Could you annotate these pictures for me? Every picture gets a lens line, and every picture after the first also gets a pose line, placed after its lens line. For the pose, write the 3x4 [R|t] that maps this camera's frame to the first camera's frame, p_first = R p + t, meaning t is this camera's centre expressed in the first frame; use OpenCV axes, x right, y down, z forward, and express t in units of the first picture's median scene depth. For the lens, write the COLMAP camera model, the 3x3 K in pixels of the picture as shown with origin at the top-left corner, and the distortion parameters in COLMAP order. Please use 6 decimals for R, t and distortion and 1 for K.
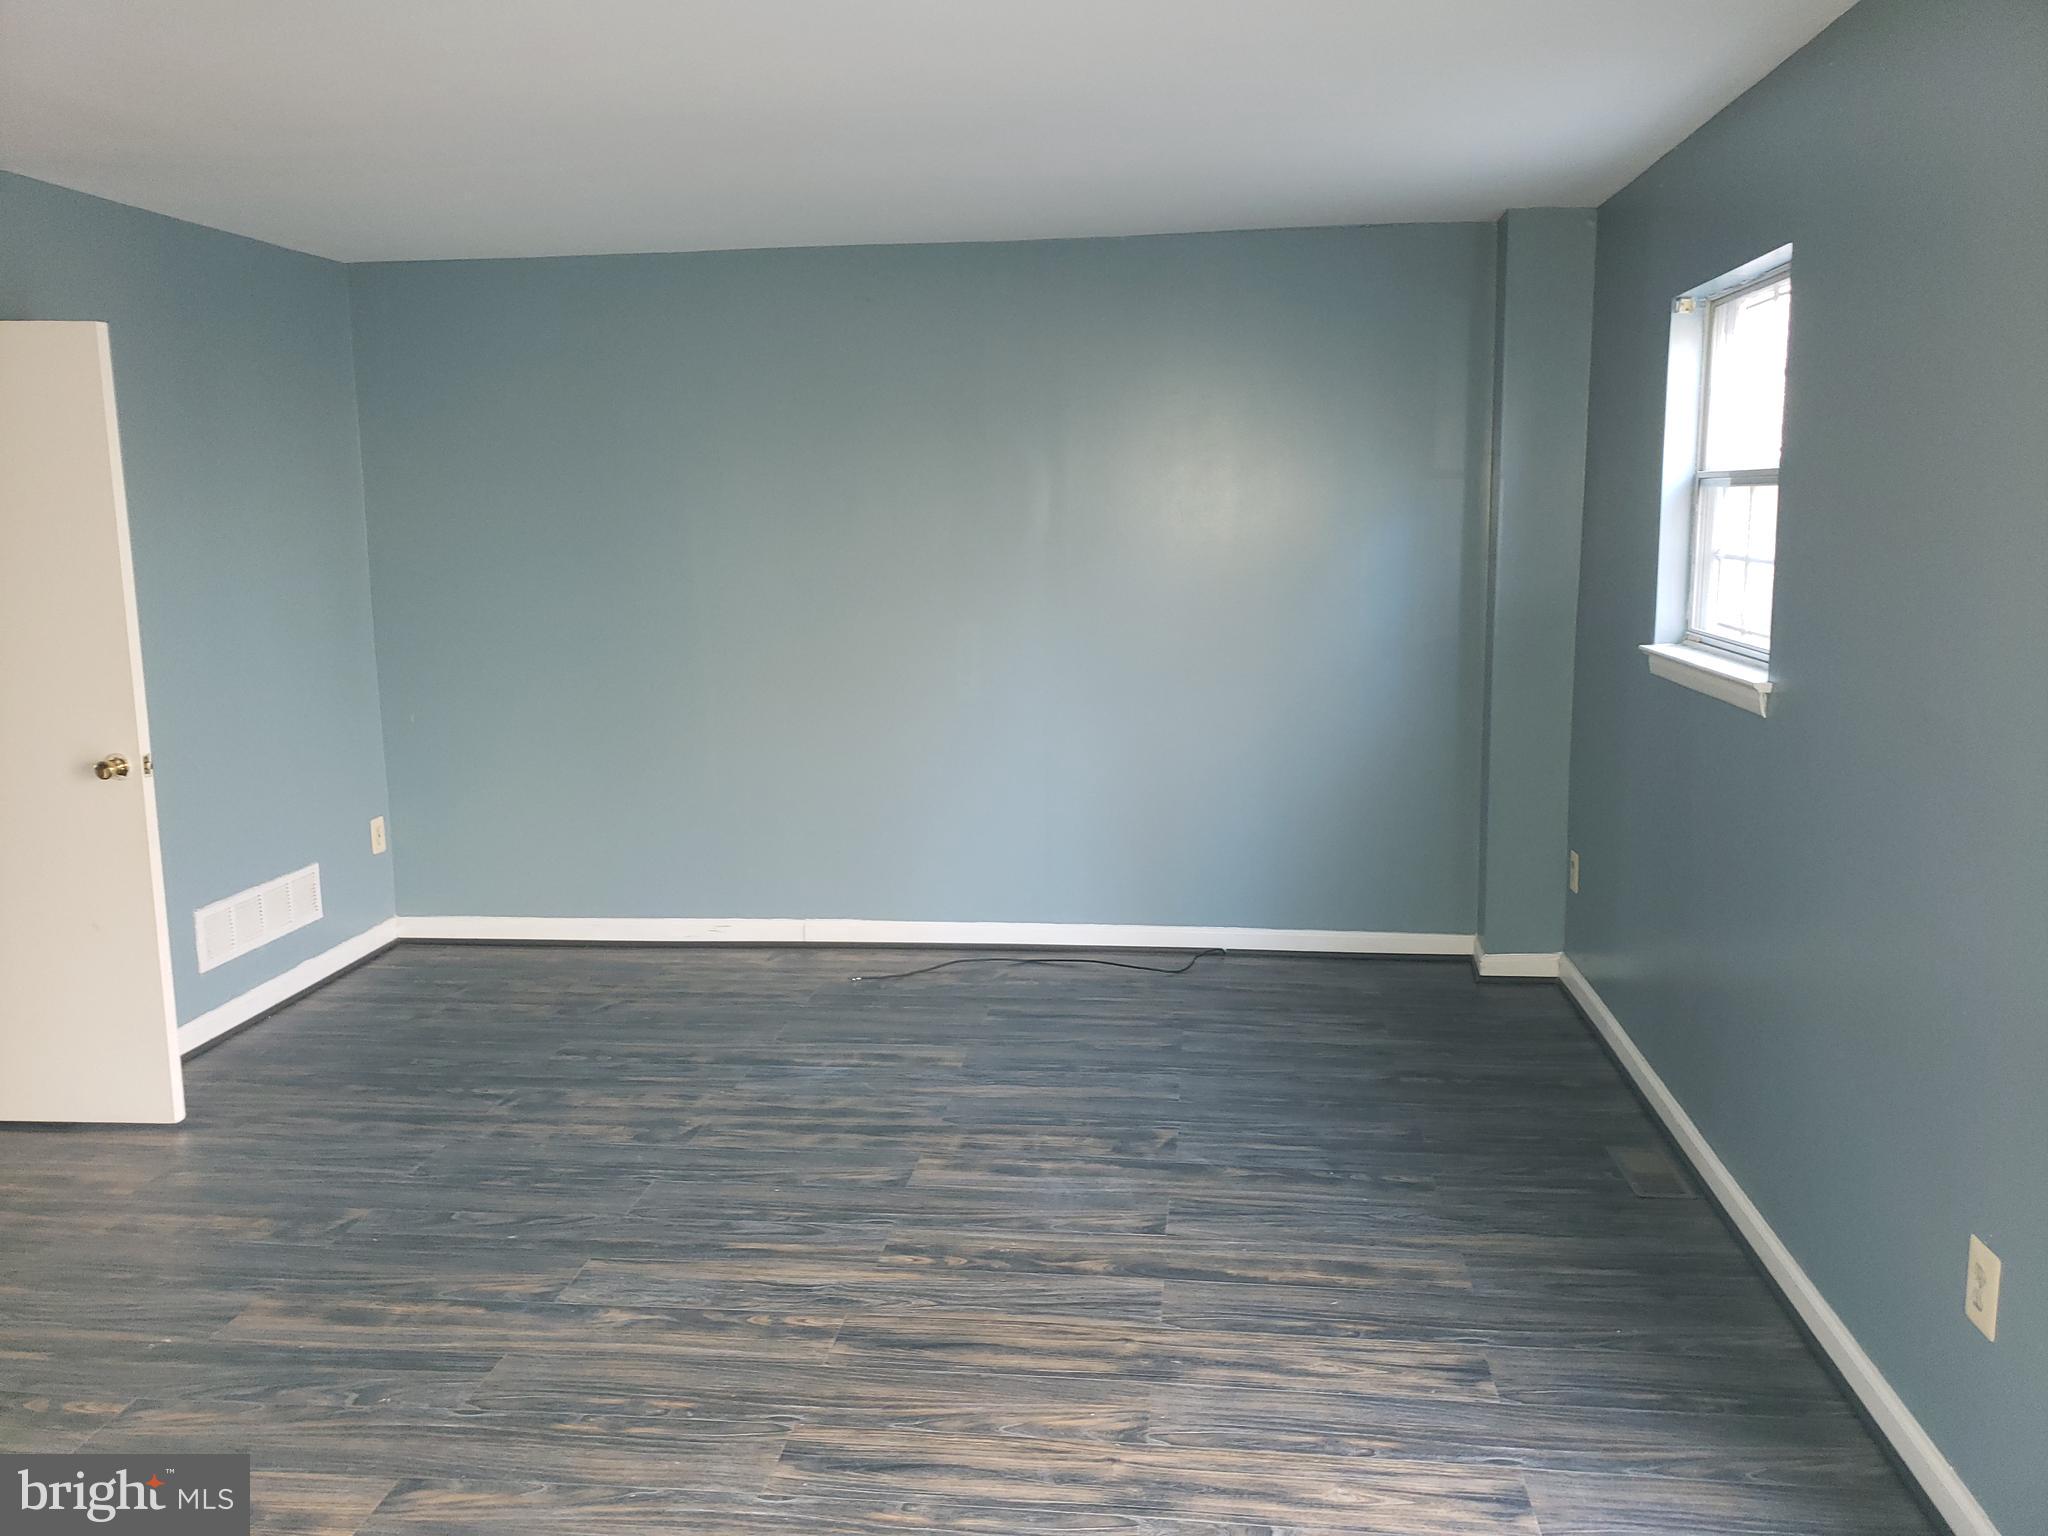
lens RADIAL K [[1559.2, 0, 1030.8], [0, 1559.2, 735.3], [0, 0, 1]] dist [0.069790, -0.077852]
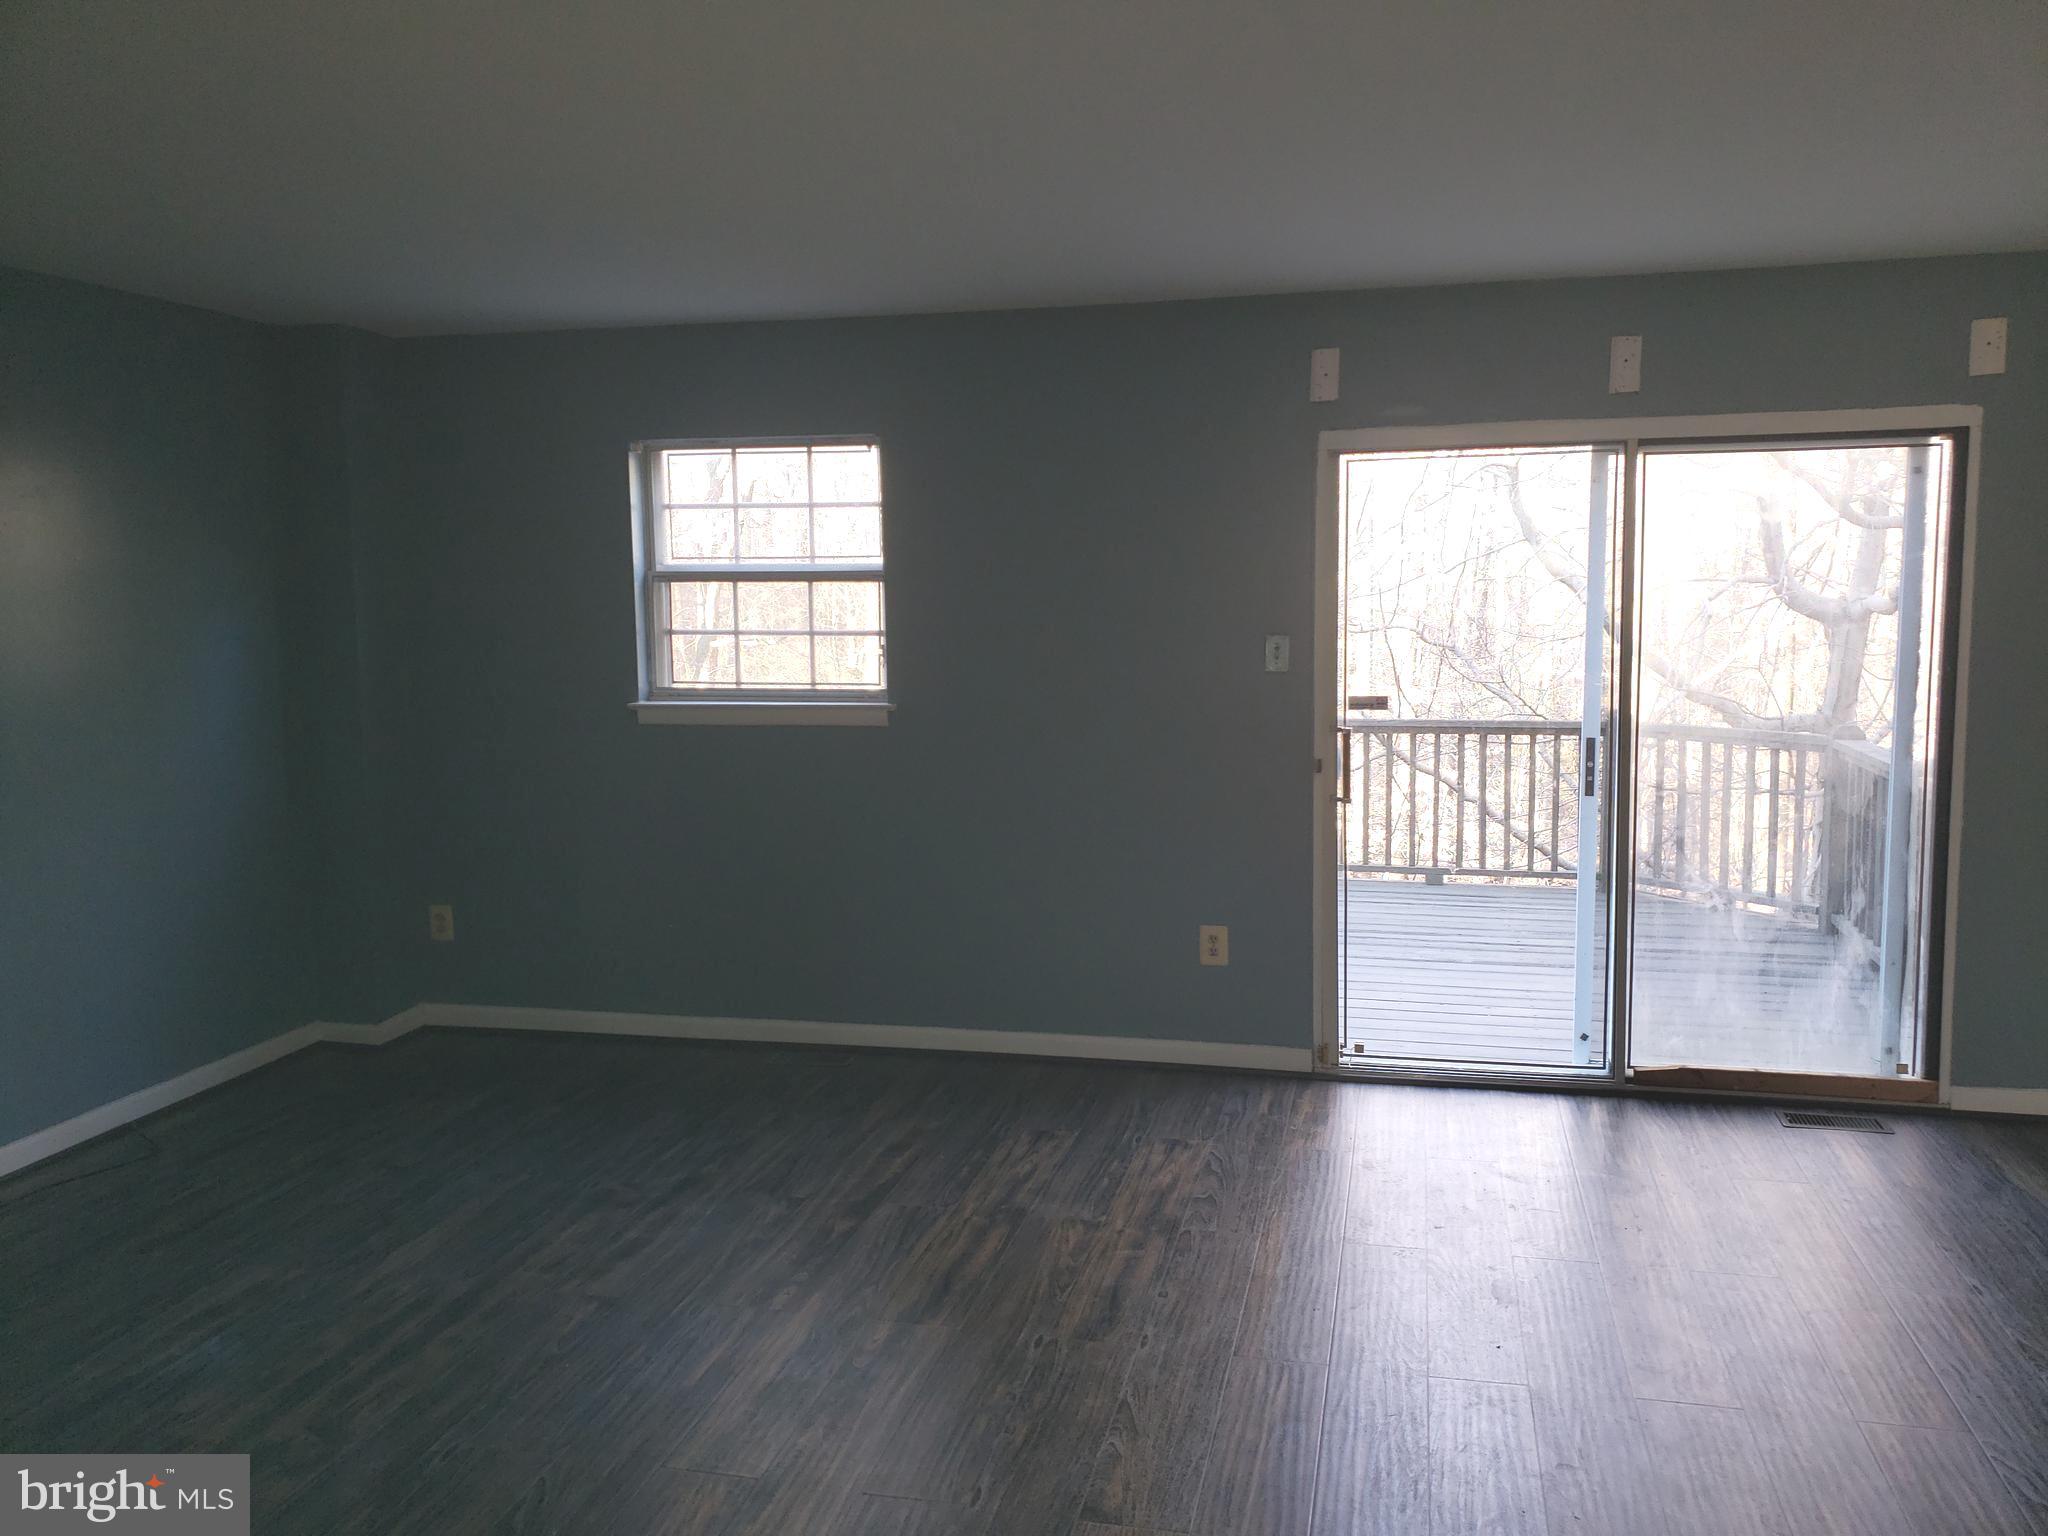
lens RADIAL K [[1559.2, 0, 1030.8], [0, 1559.2, 735.3], [0, 0, 1]] dist [0.069790, -0.077852]
pose [[0.135566, -0.088220, 0.986833, -1.077909], [0.158722, 0.985097, 0.066261, -0.080927], [-0.977972, 0.147650, 0.147549, 0.638223]]
